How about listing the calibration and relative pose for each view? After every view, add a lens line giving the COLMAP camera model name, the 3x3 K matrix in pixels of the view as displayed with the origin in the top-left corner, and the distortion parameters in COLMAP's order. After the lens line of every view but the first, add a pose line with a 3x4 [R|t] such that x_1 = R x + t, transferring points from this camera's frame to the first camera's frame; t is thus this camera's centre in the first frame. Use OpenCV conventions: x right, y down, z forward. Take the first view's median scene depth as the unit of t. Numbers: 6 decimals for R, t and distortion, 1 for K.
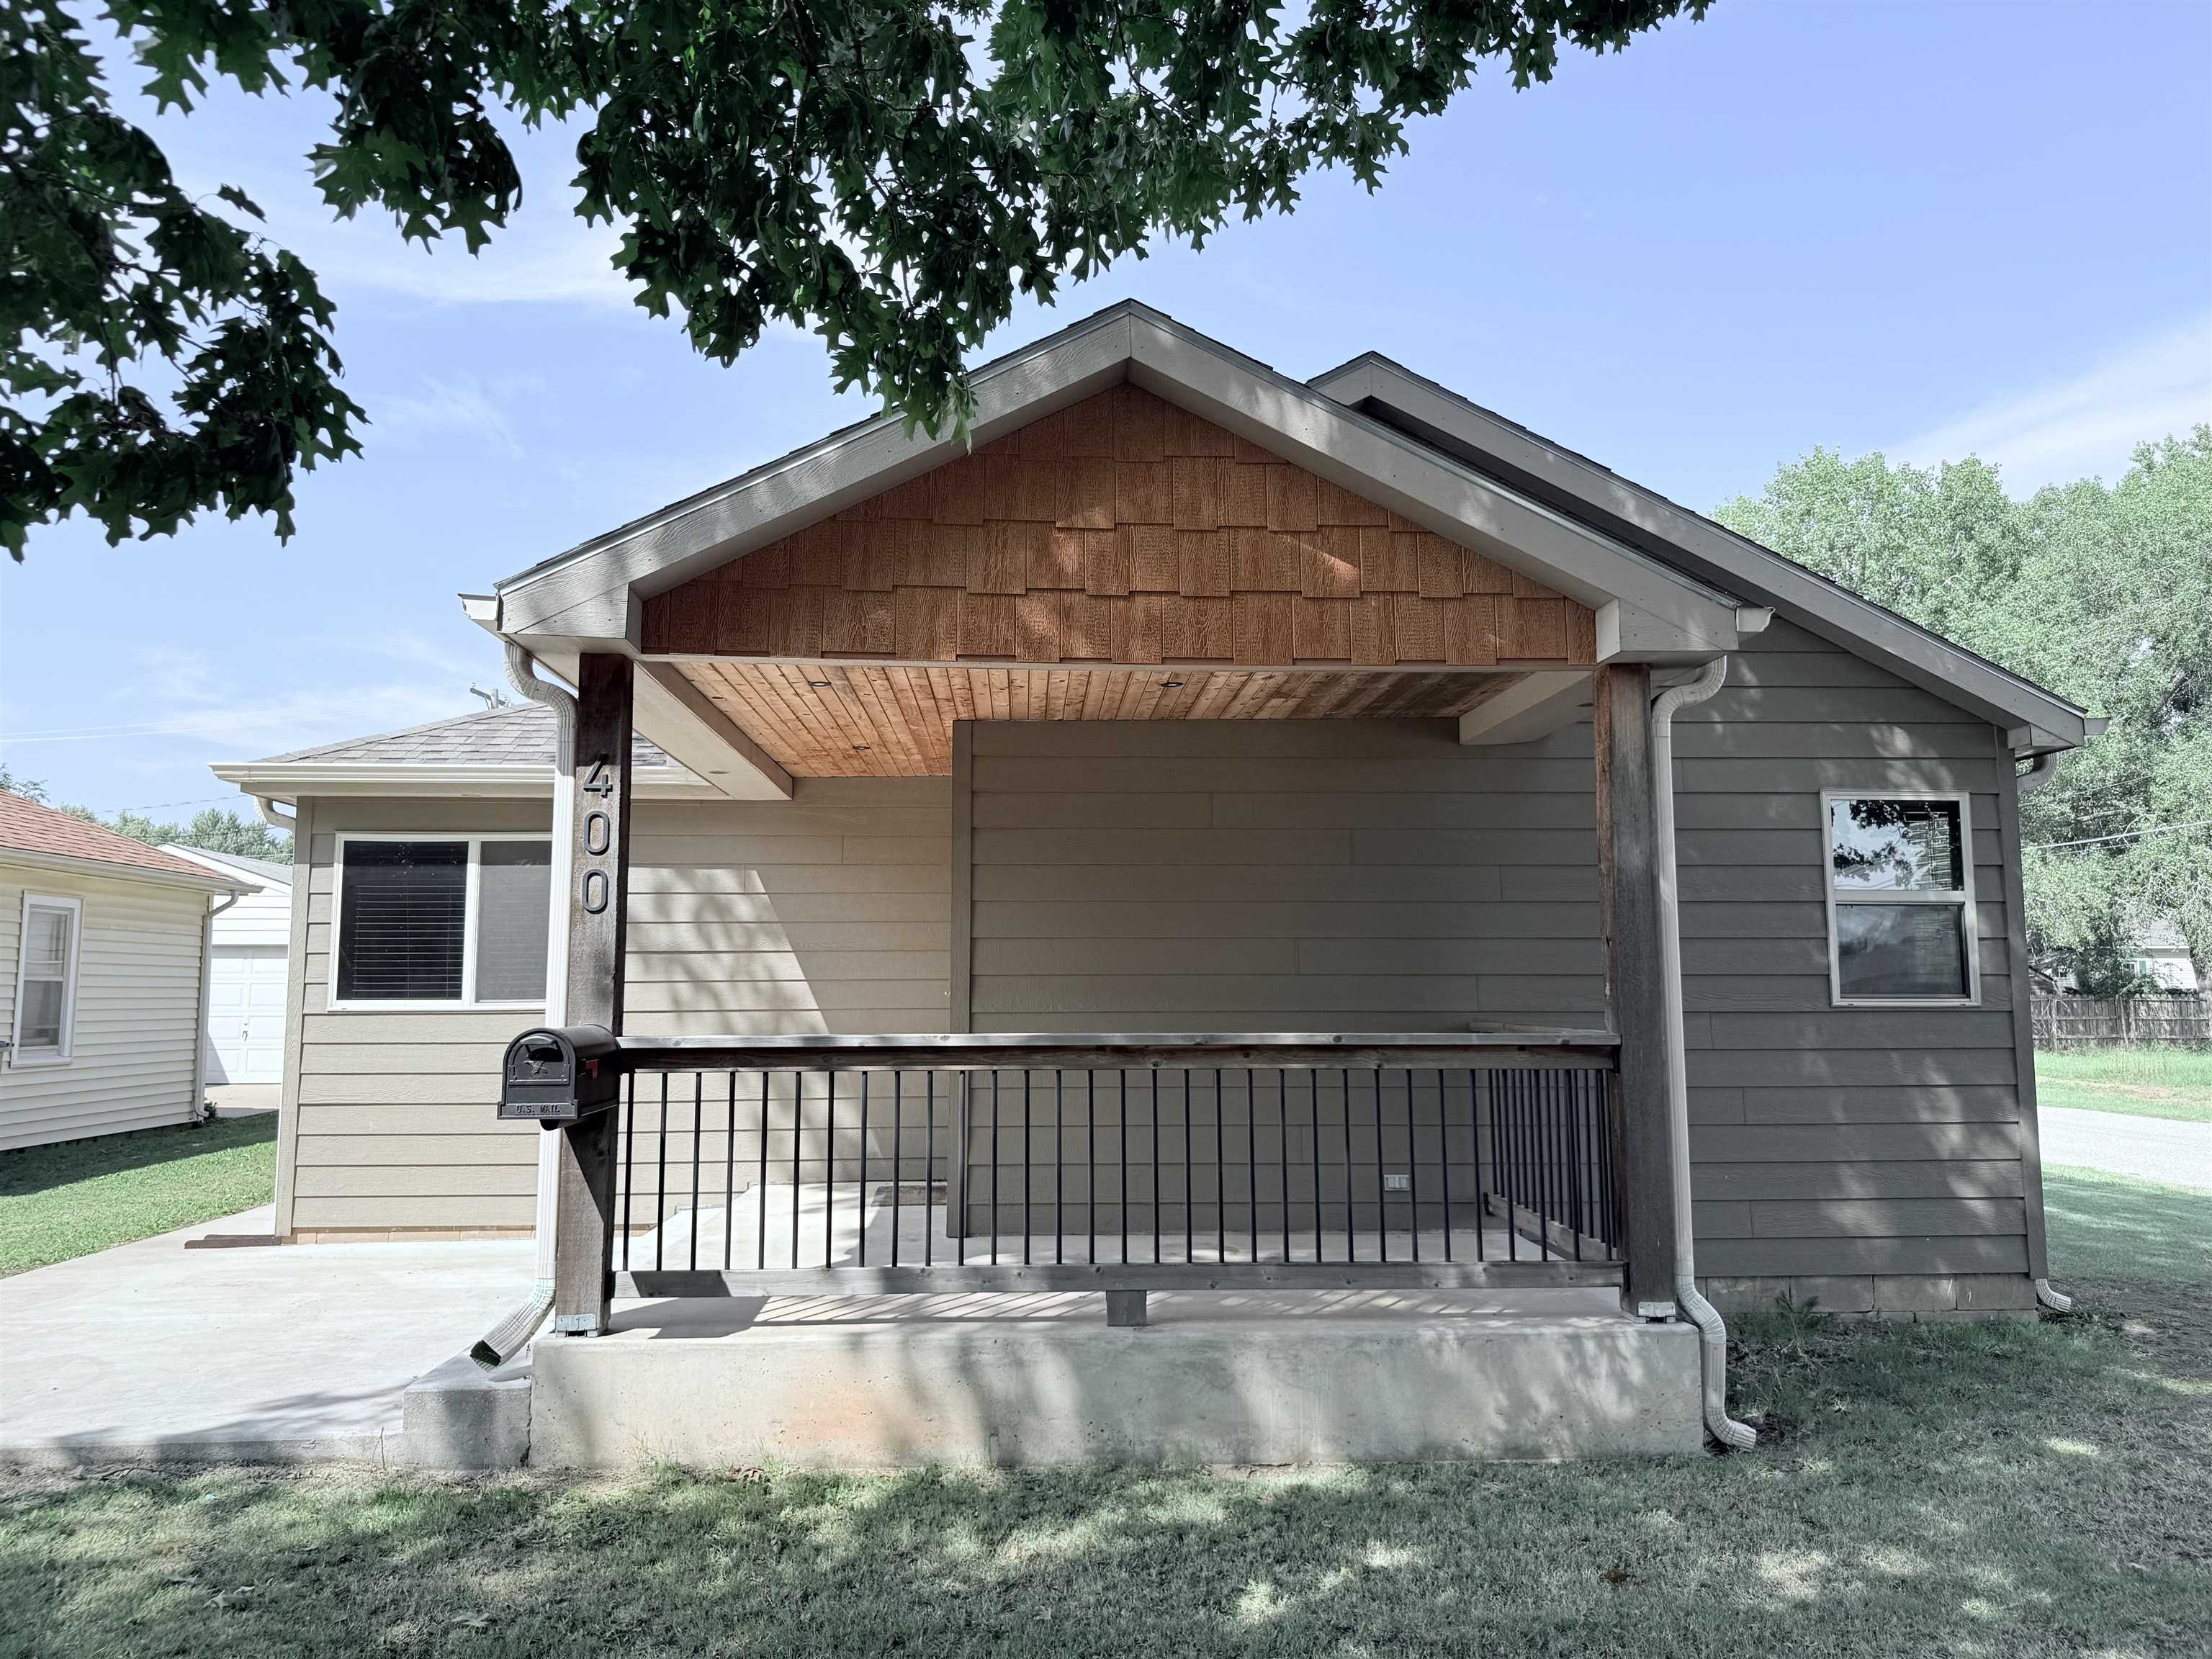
lens RADIAL K [[1586.6, 0, 1106.3], [0, 1586.6, 841.8], [0, 0, 1]] dist [0.007085, -0.031687]
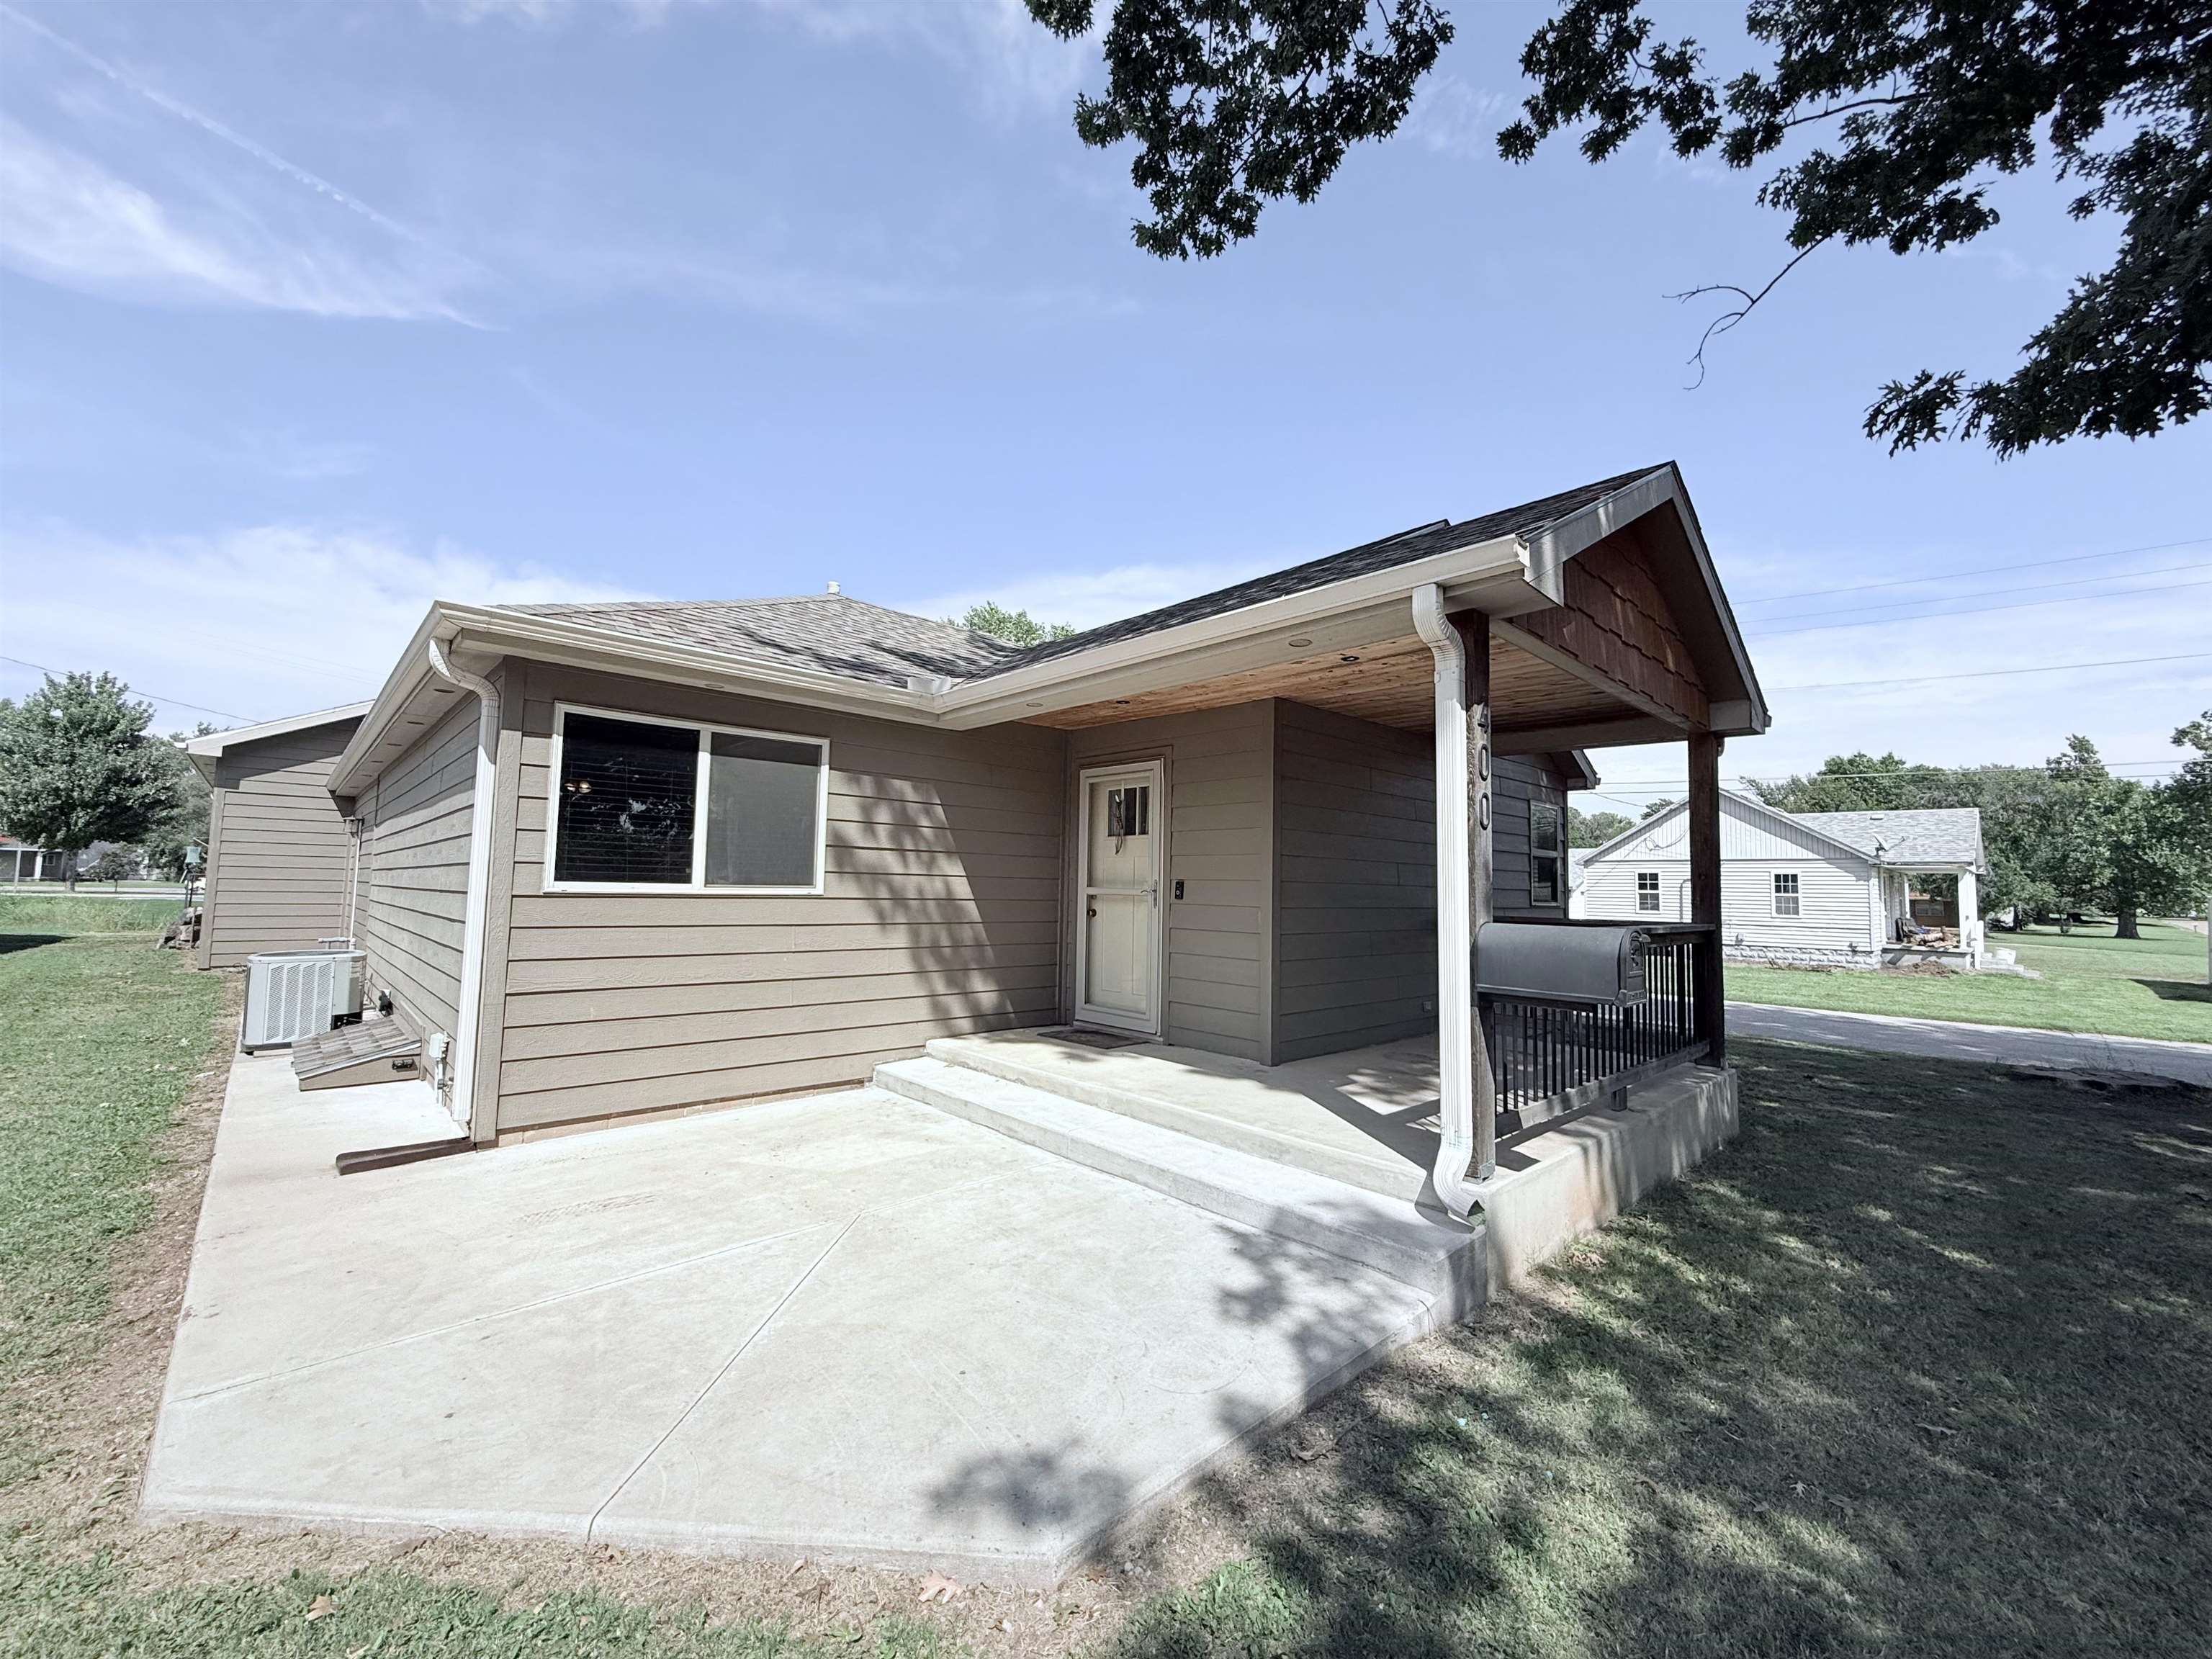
lens RADIAL K [[896.0, 0, 1090.5], [0, 896.0, 828.6], [0, 0, 1]] dist [-0.009084, 0.000195]
pose [[0.768055, 0.062421, 0.637335, -0.586504], [-0.086049, 0.996272, 0.006122, 0.038832], [-0.634576, -0.059544, 0.770563, 0.398676]]
